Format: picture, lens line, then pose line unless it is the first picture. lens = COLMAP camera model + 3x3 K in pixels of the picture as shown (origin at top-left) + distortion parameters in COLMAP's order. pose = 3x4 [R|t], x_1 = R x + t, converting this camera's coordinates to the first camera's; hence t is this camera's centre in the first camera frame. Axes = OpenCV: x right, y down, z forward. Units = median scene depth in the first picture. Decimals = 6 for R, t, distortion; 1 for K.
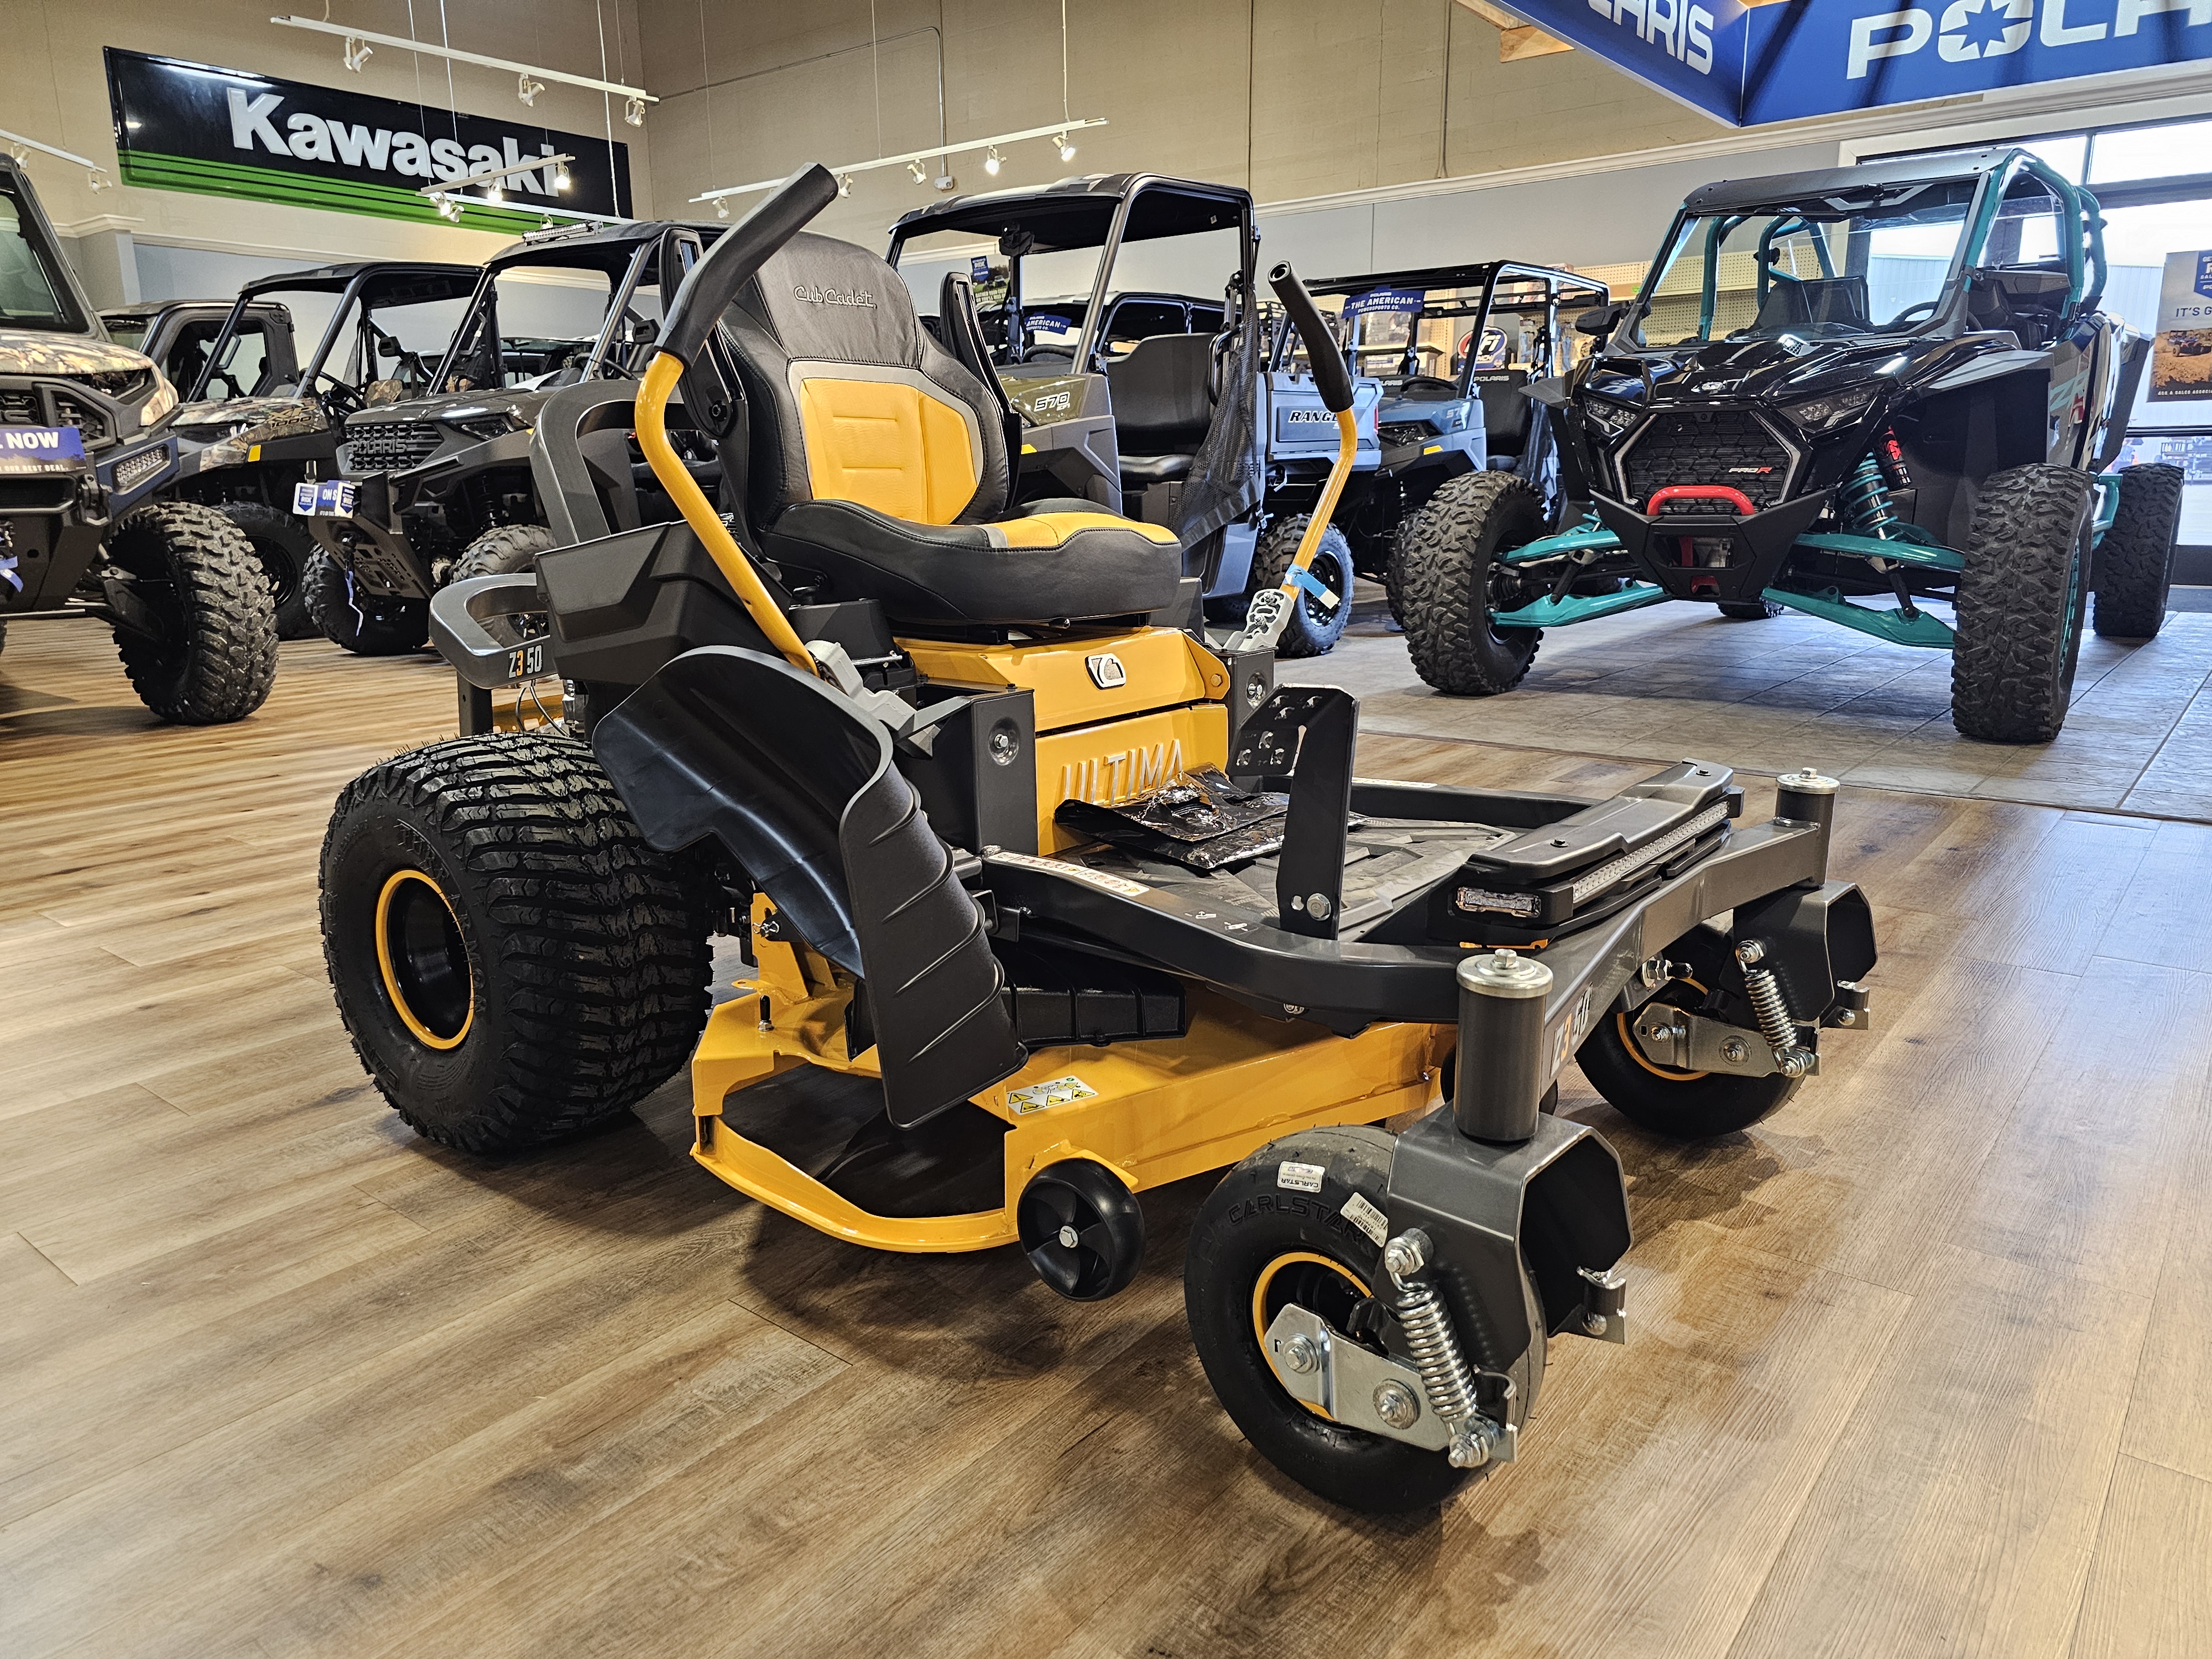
lens RADIAL K [[1488.1, 0, 1115.9], [0, 1488.1, 842.4], [0, 0, 1]] dist [0.042671, -0.036712]
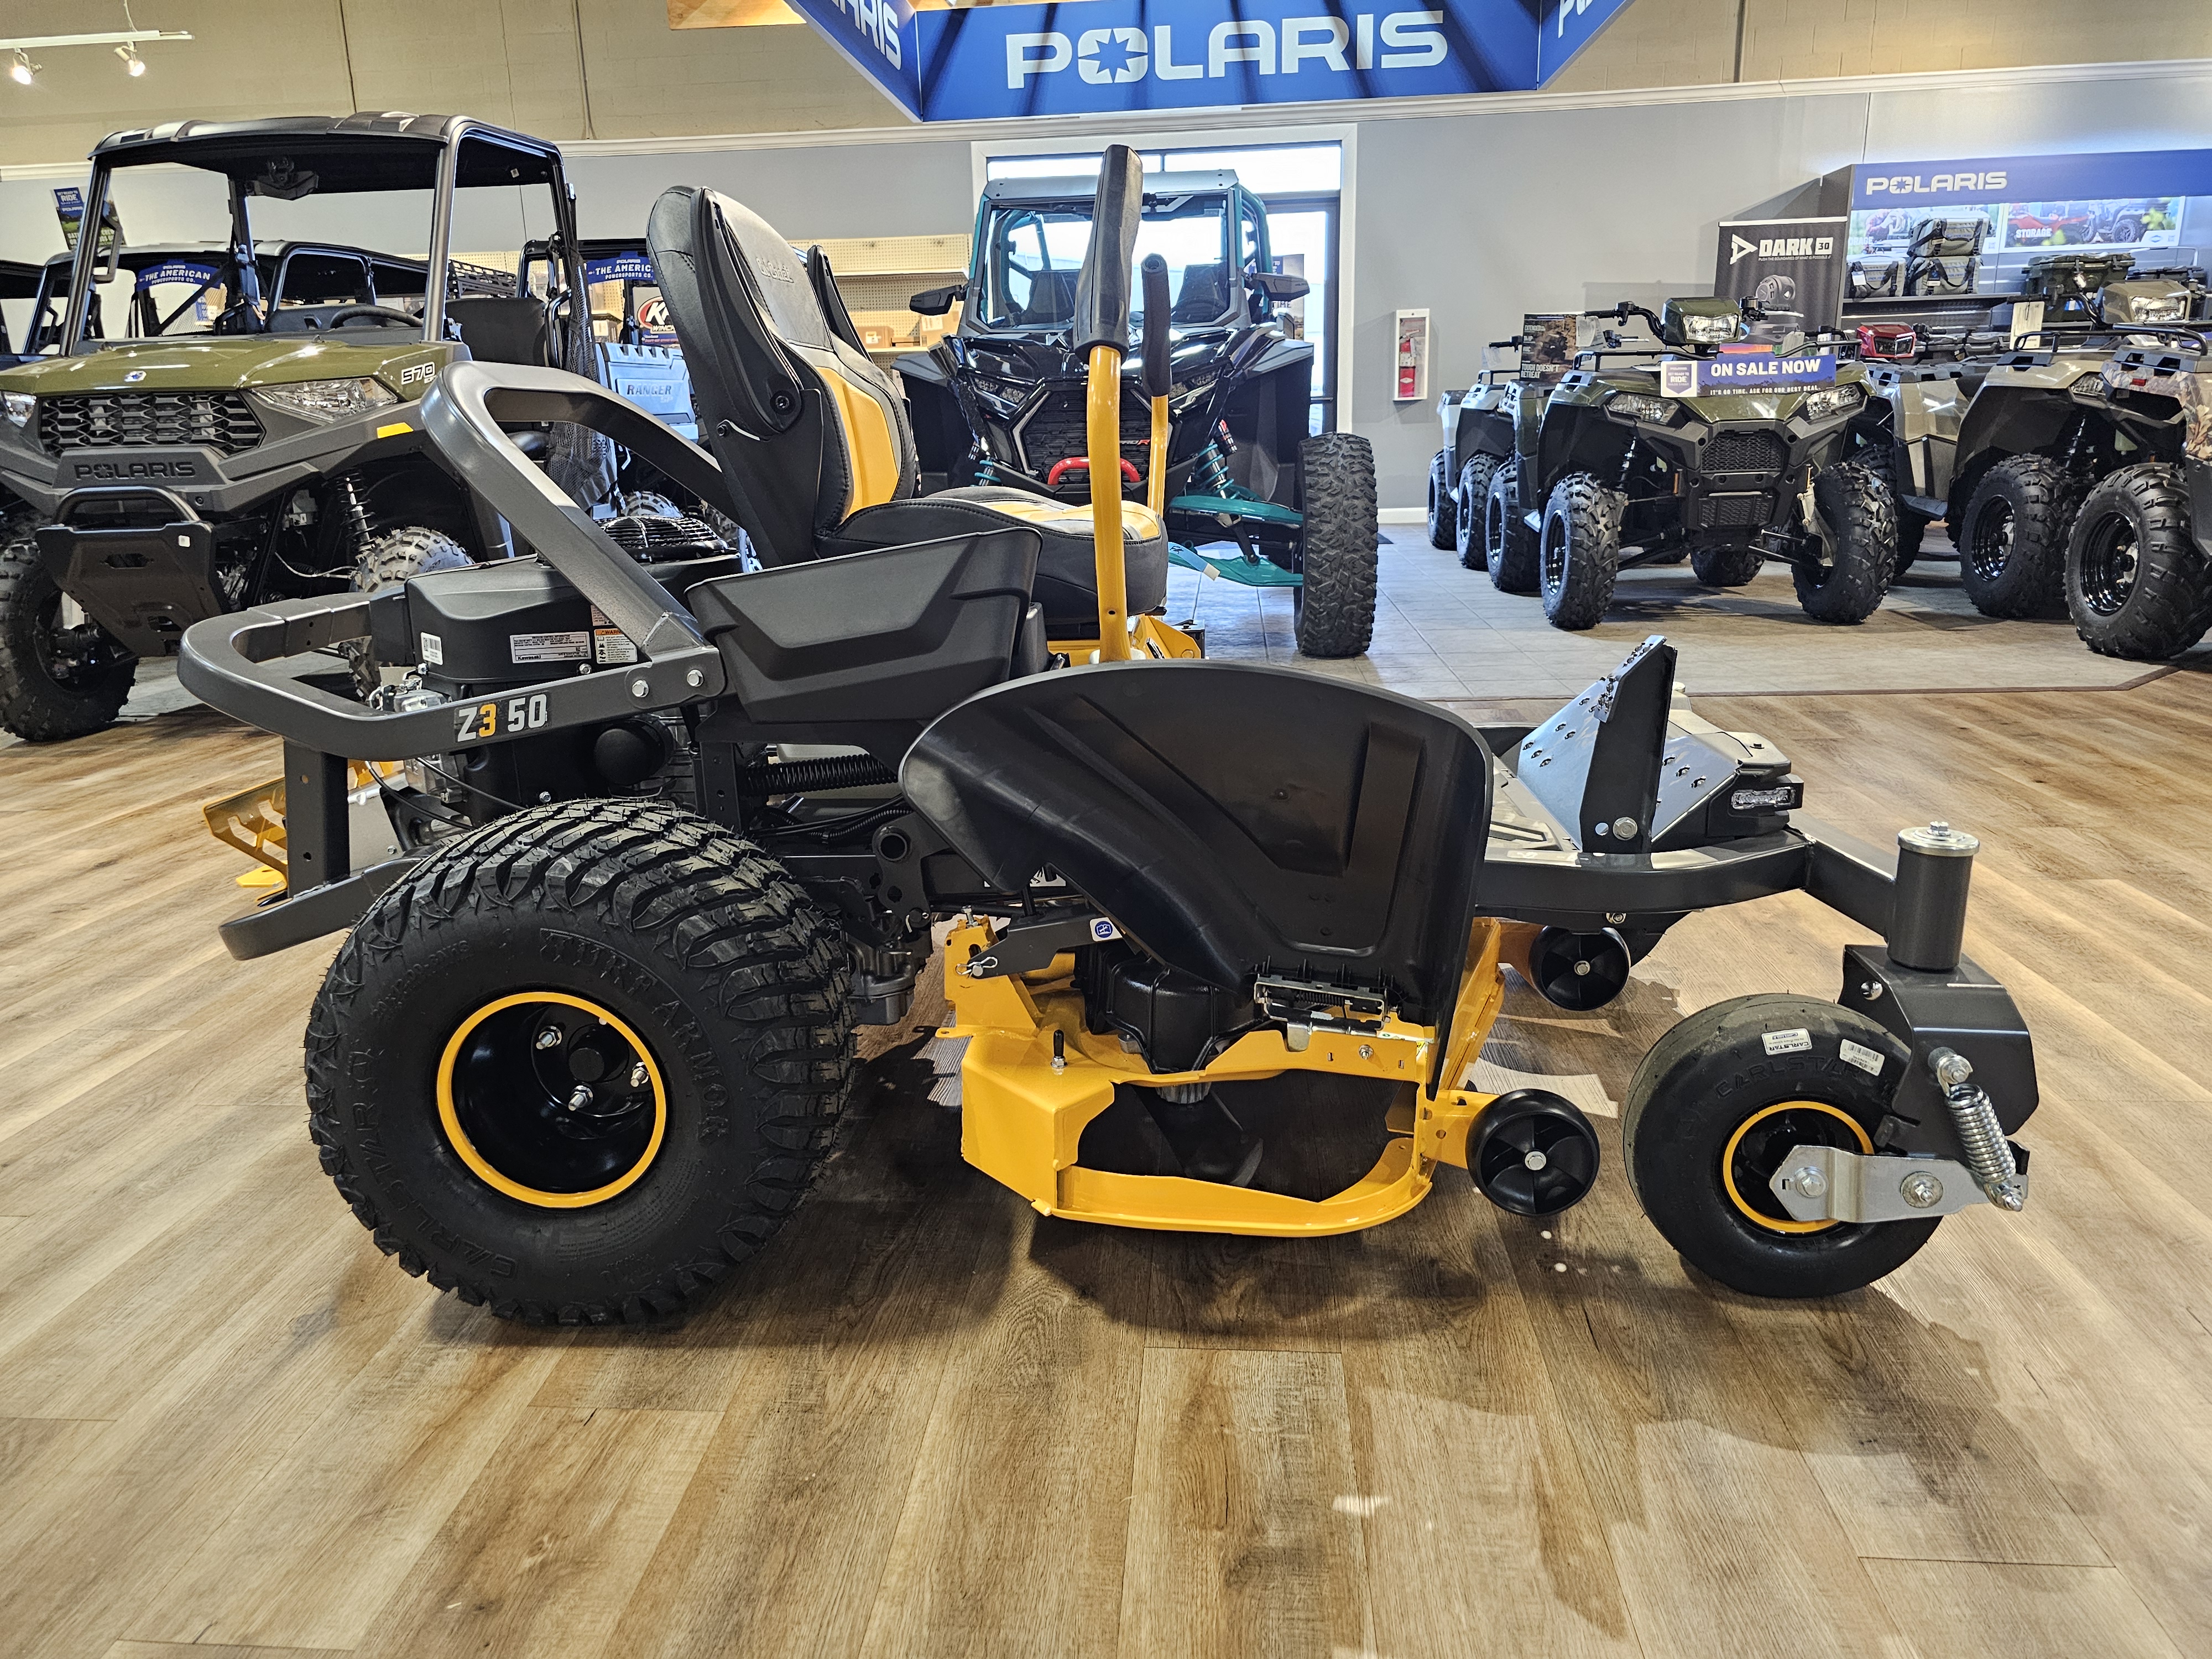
lens RADIAL K [[1488.1, 0, 1096.1], [0, 1488.1, 830.2], [0, 0, 1]] dist [0.042671, -0.036712]
pose [[0.830677, -0.159623, 0.533382, -0.194434], [0.153137, 0.986574, 0.056756, -0.020019], [-0.535281, 0.034535, 0.843968, 0.054363]]
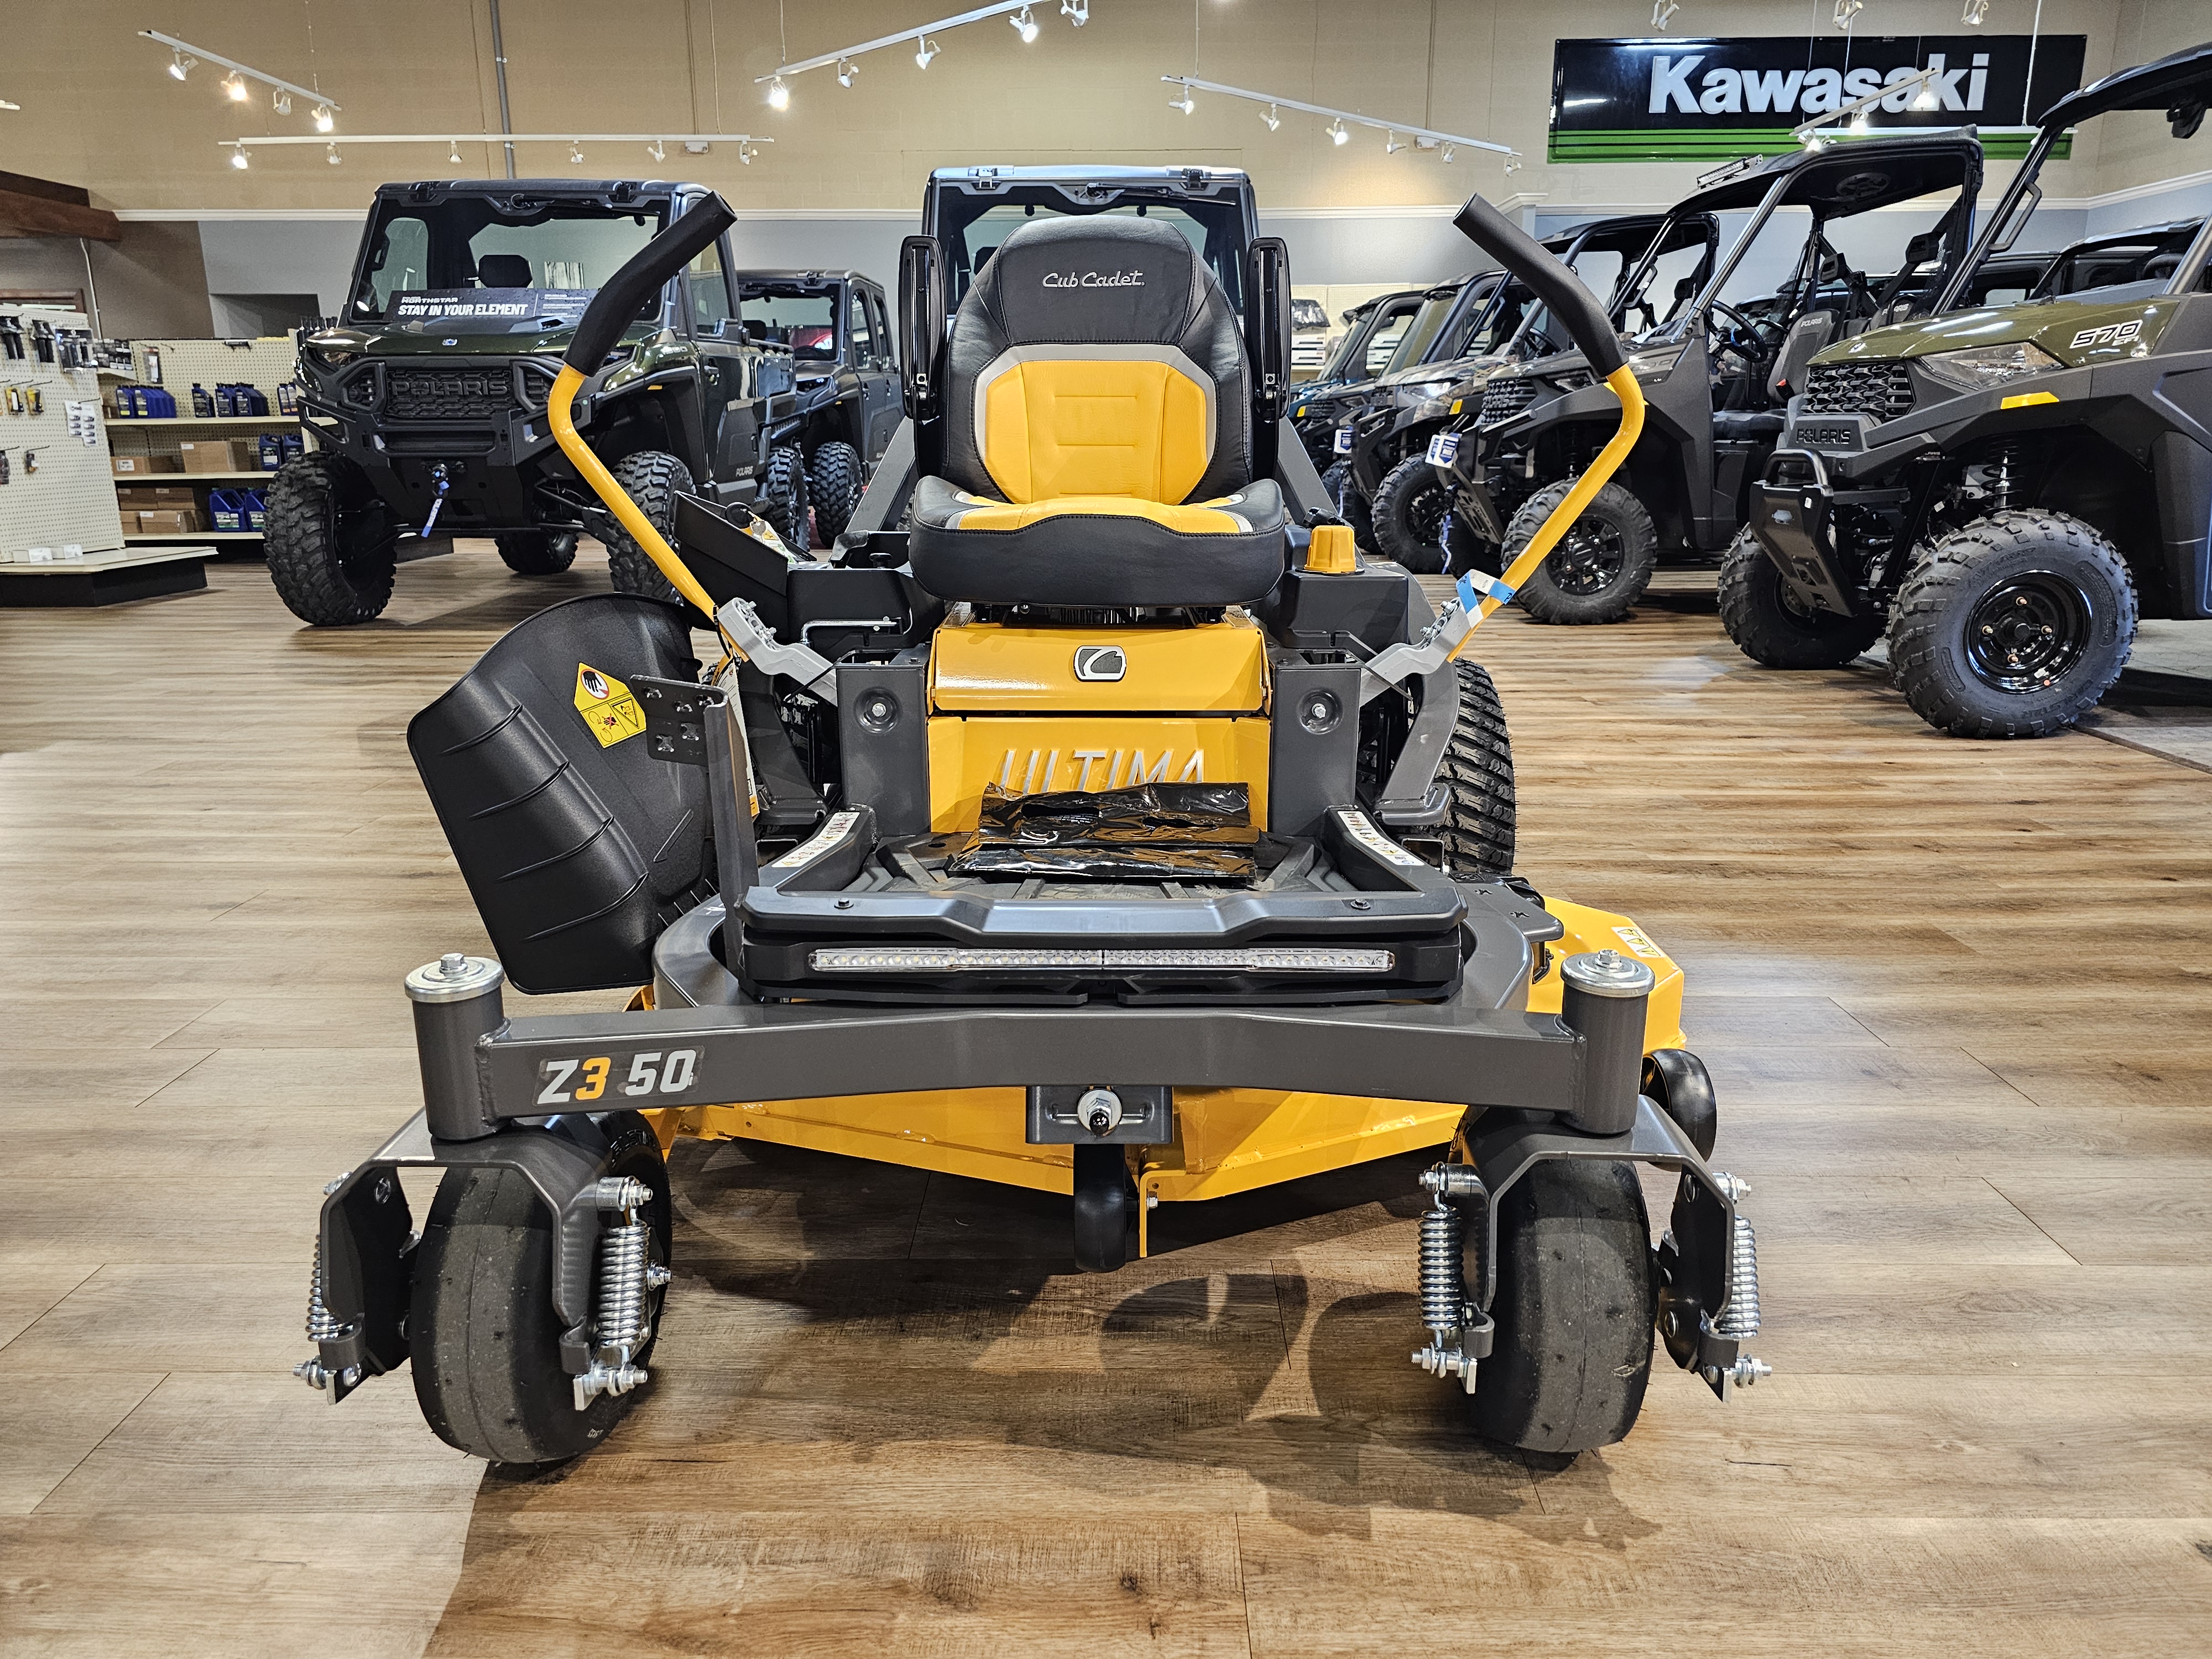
lens RADIAL K [[1488.1, 0, 1096.8], [0, 1488.1, 831.4], [0, 0, 1]] dist [0.042671, -0.036712]
pose [[0.618564, 0.211336, -0.756780, 0.239634], [-0.188762, 0.974912, 0.117964, -0.039420], [0.762724, 0.069883, 0.642937, 0.125578]]
